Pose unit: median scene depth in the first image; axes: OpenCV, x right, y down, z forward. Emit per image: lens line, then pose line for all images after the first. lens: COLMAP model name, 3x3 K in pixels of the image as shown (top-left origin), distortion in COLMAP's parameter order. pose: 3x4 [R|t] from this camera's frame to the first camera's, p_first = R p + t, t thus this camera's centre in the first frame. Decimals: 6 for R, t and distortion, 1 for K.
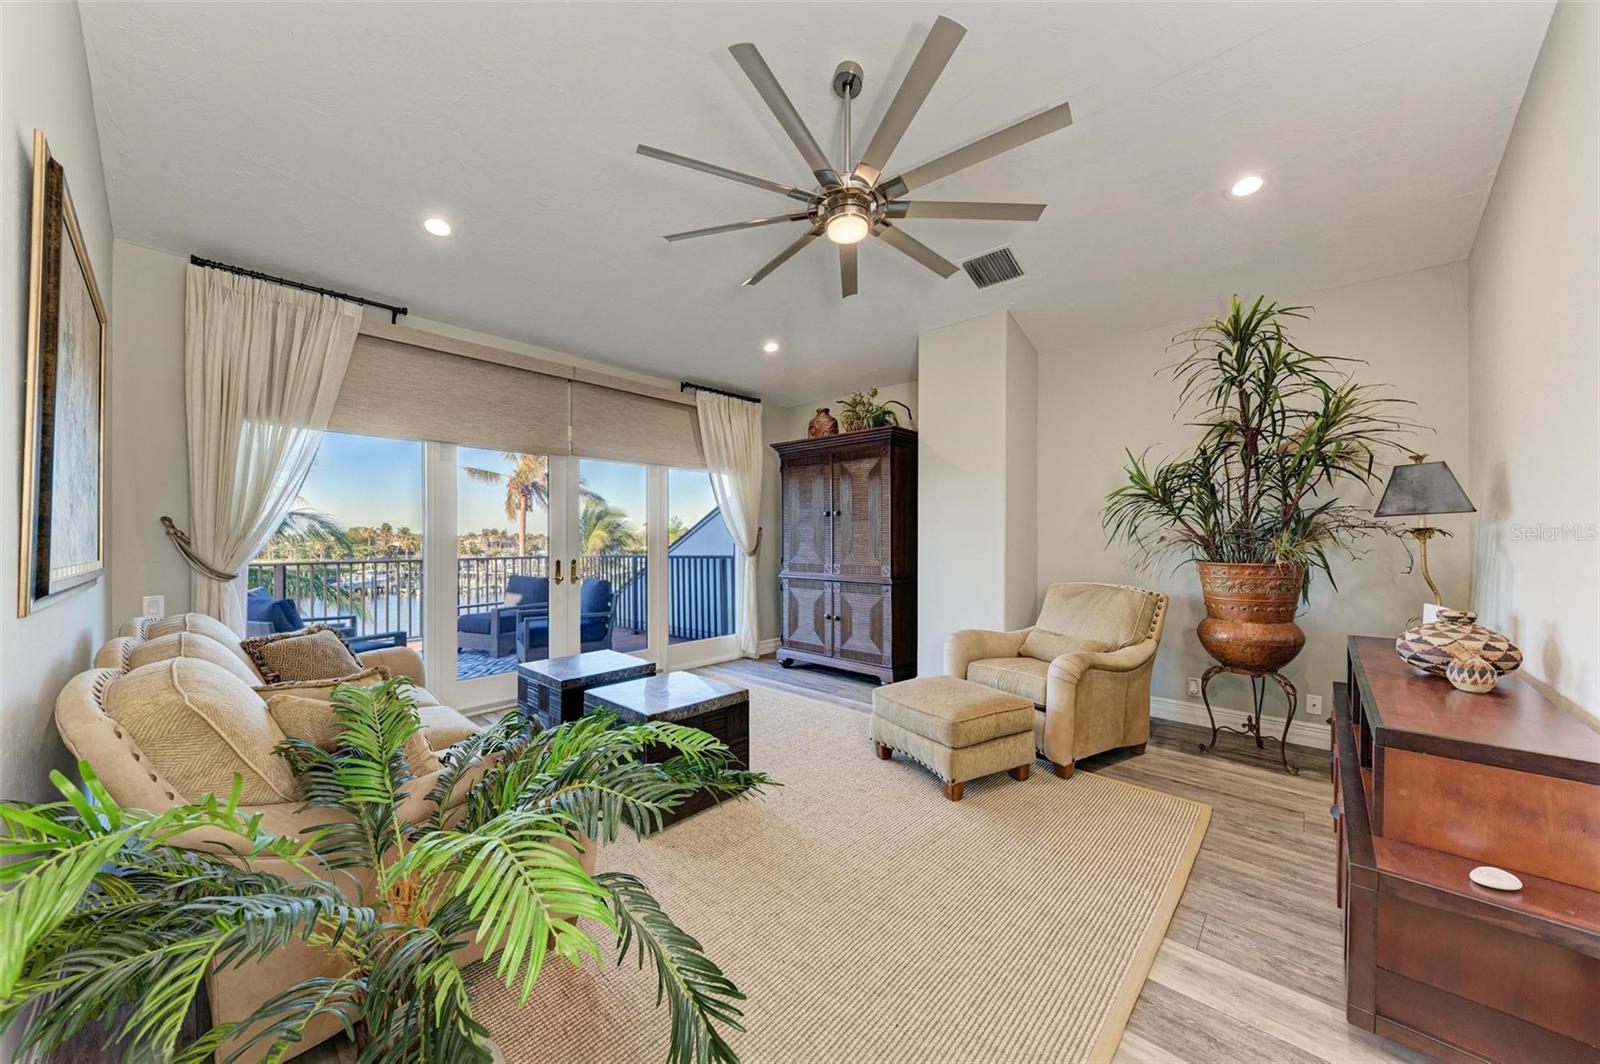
lens RADIAL K [[549.7, 0, 792.6], [0, 549.7, 534.6], [0, 0, 1]] dist [0.000472, -0.000019]
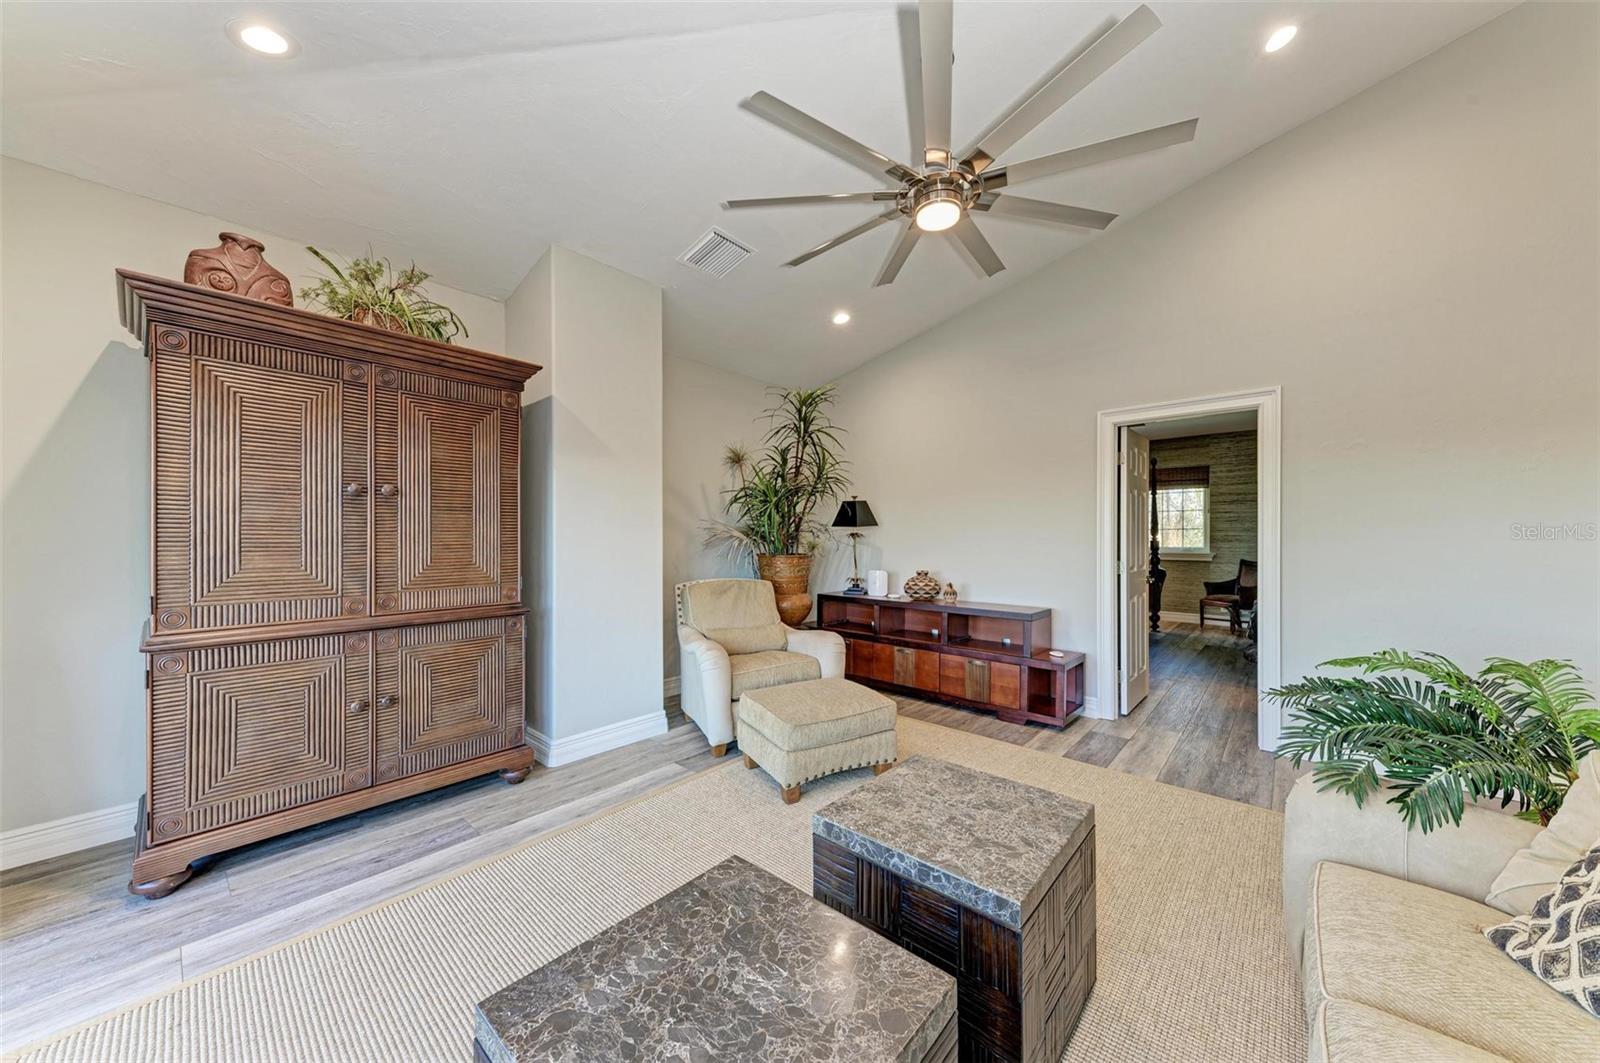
lens RADIAL K [[556.2, 0, 798.2], [0, 556.2, 532.1], [0, 0, 1]] dist [0.000603, -0.000066]
pose [[-0.033505, 0.004959, 0.999426, -0.454060], [-0.007551, 0.999958, -0.005215, -0.002141], [-0.999410, -0.007722, -0.033466, 0.671966]]
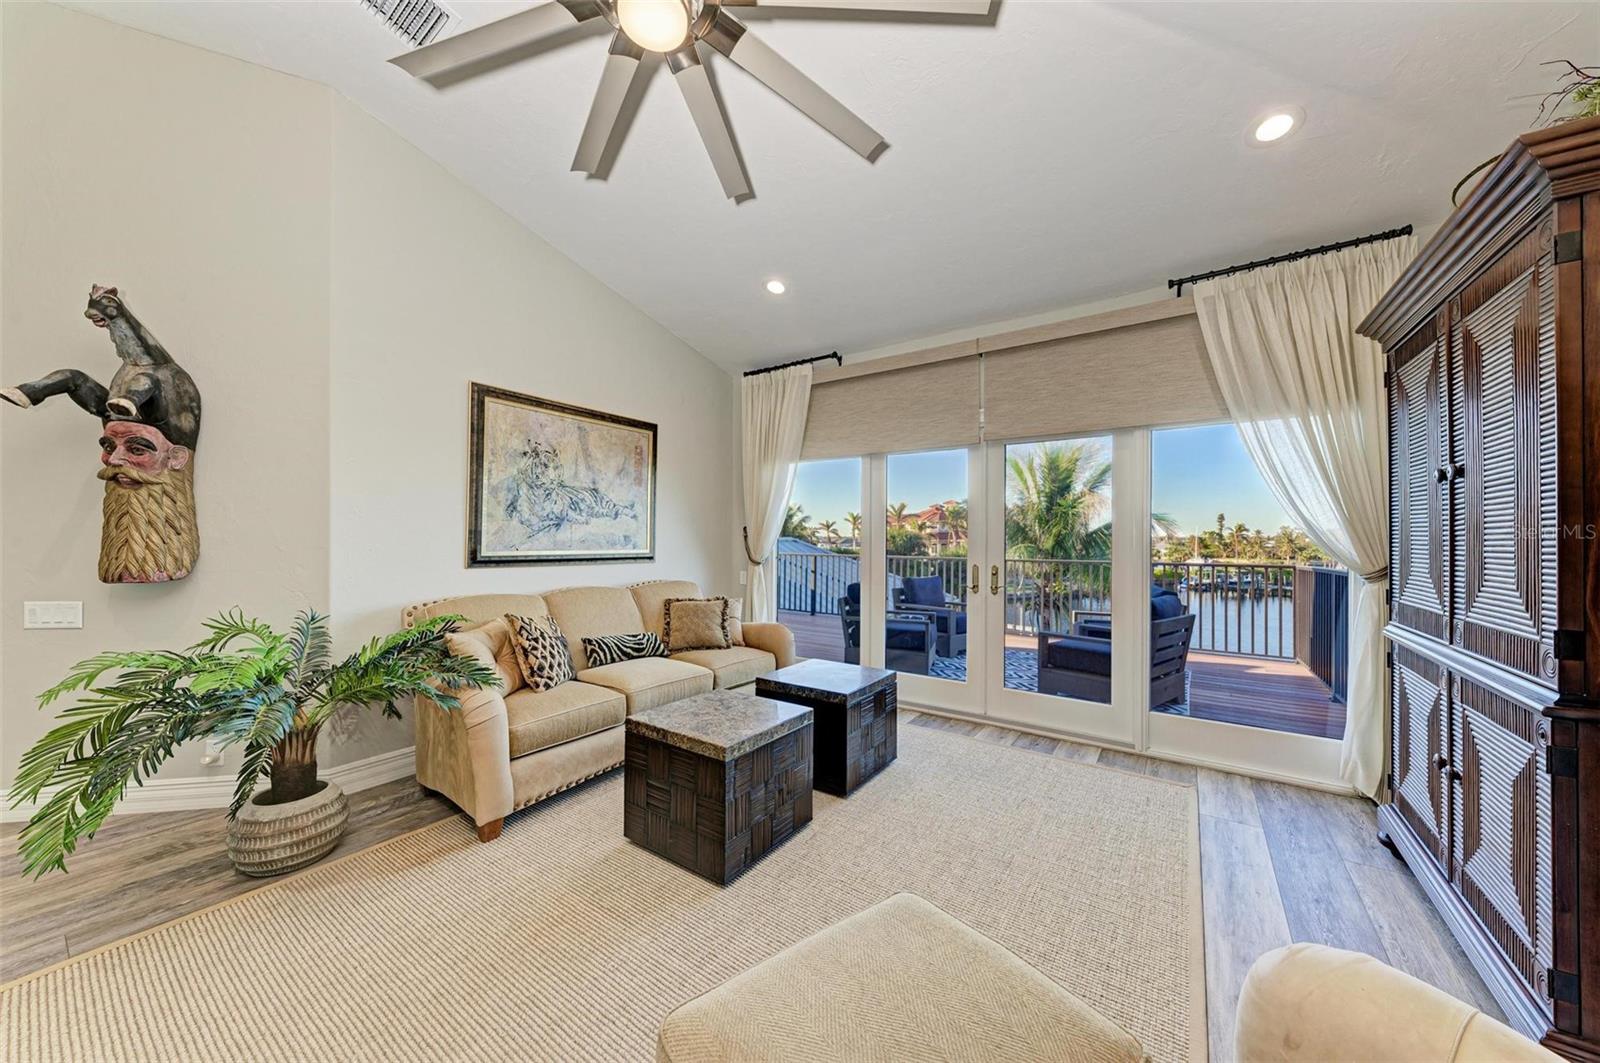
lens RADIAL K [[556.2, 0, 791.8], [0, 556.2, 534.9], [0, 0, 1]] dist [0.000603, -0.000066]
pose [[0.139137, -0.007070, -0.990248, 0.382435], [0.001801, 0.999975, -0.006887, 0.003008], [0.990272, -0.000825, 0.139146, 0.560746]]
